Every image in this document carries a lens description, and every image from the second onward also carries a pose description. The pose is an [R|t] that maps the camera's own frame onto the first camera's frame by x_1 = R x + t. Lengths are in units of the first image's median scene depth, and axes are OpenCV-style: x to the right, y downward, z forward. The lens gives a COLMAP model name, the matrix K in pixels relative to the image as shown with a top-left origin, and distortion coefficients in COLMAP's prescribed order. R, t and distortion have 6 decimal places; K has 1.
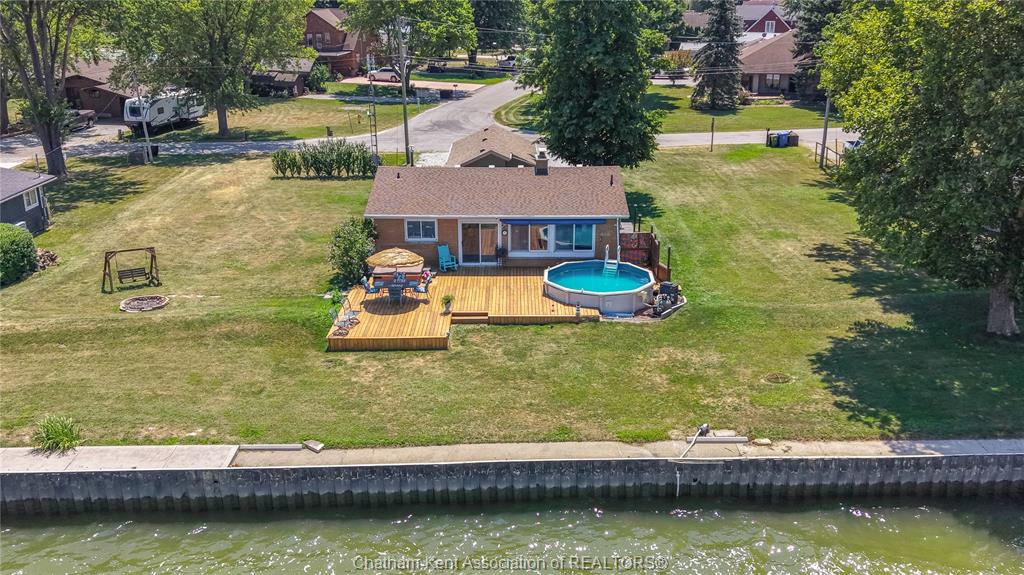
lens RADIAL K [[956.9, 0, 512.0], [0, 956.9, 287.5], [0, 0, 1]] dist [0.024762, -0.022806]
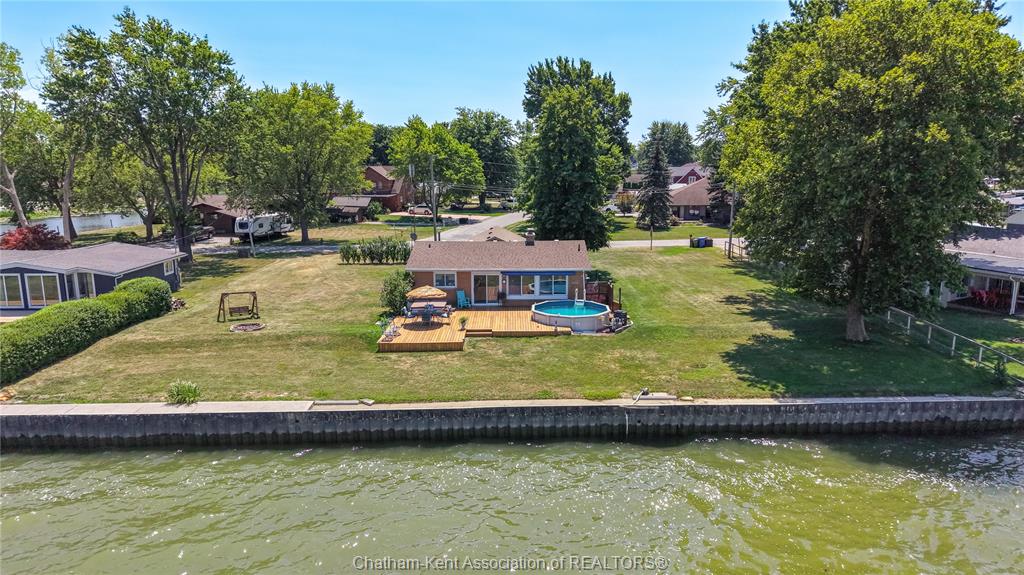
lens RADIAL K [[702.1, 0, 512.0], [0, 702.1, 287.5], [0, 0, 1]] dist [0.042234, -0.068773]
pose [[0.999997, -0.001728, 0.001744, 0.002612], [0.001952, 0.990473, -0.137695, 0.107756], [-0.001490, 0.137698, 0.990473, -0.033112]]
